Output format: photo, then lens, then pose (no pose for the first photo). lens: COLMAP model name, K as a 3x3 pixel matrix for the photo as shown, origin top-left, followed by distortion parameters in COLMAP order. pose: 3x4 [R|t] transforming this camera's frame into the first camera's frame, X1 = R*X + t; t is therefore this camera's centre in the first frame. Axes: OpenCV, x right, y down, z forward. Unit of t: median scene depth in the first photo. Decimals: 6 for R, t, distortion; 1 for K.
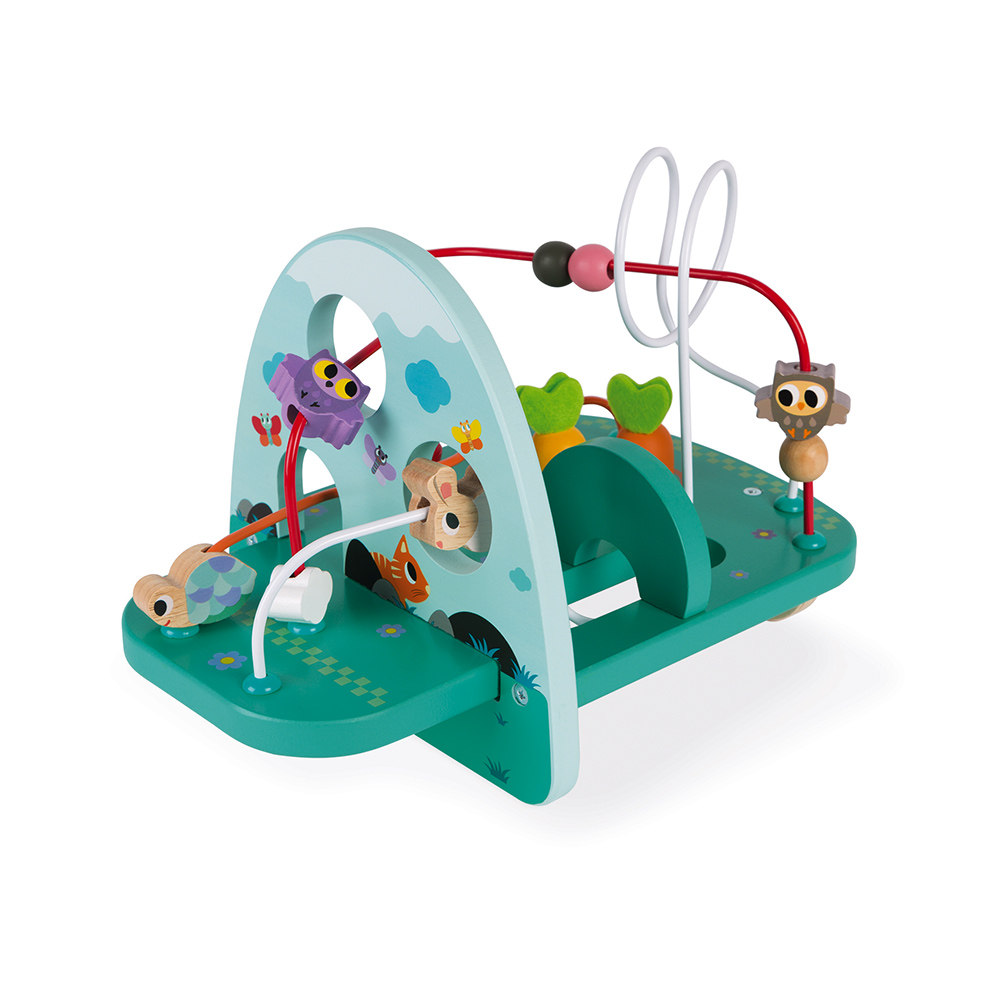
lens RADIAL K [[2057.0, 0, 500.0], [0, 2057.0, 500.0], [0, 0, 1]] dist [-0.011545, -0.033718]
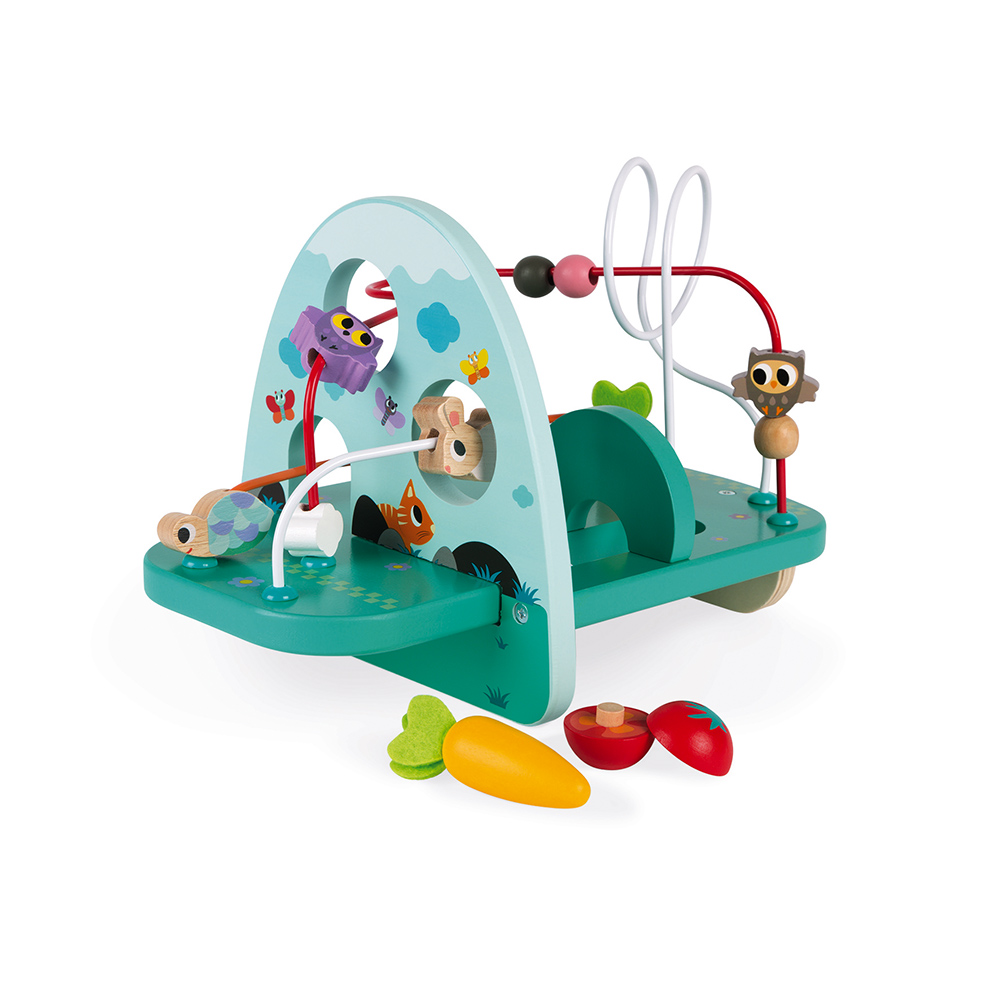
lens RADIAL K [[2057.0, 0, 500.0], [0, 2057.0, 500.0], [0, 0, 1]] dist [-0.011545, -0.033718]
pose [[0.999418, 0.011076, 0.032272, -0.034894], [-0.005257, 0.984539, -0.175084, 0.216718], [-0.033712, 0.174812, 0.984024, -0.060008]]
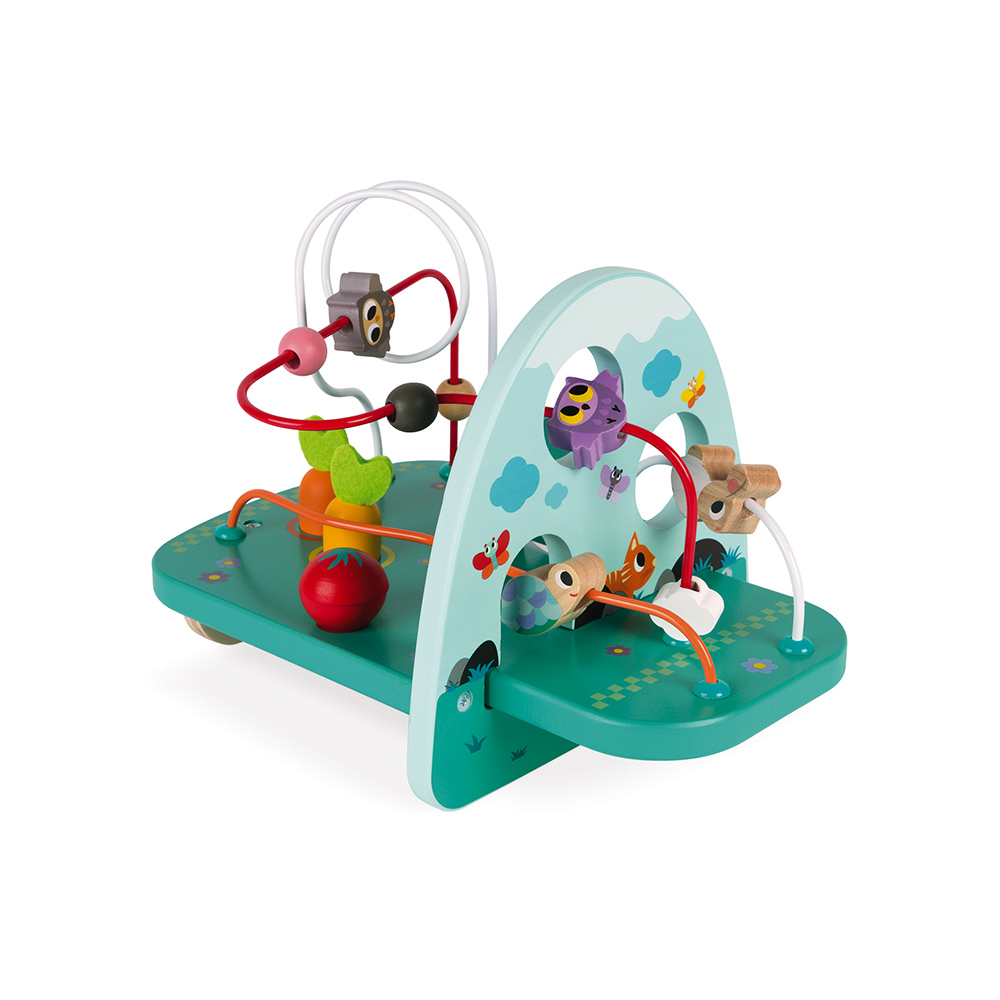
lens RADIAL K [[2057.0, 0, 500.0], [0, 2057.0, 500.0], [0, 0, 1]] dist [-0.011545, -0.033718]
pose [[-0.103704, -0.359187, 0.927486, -1.049045], [0.416417, 0.831170, 0.368447, -0.430499], [-0.903240, 0.424431, 0.063376, 0.991826]]
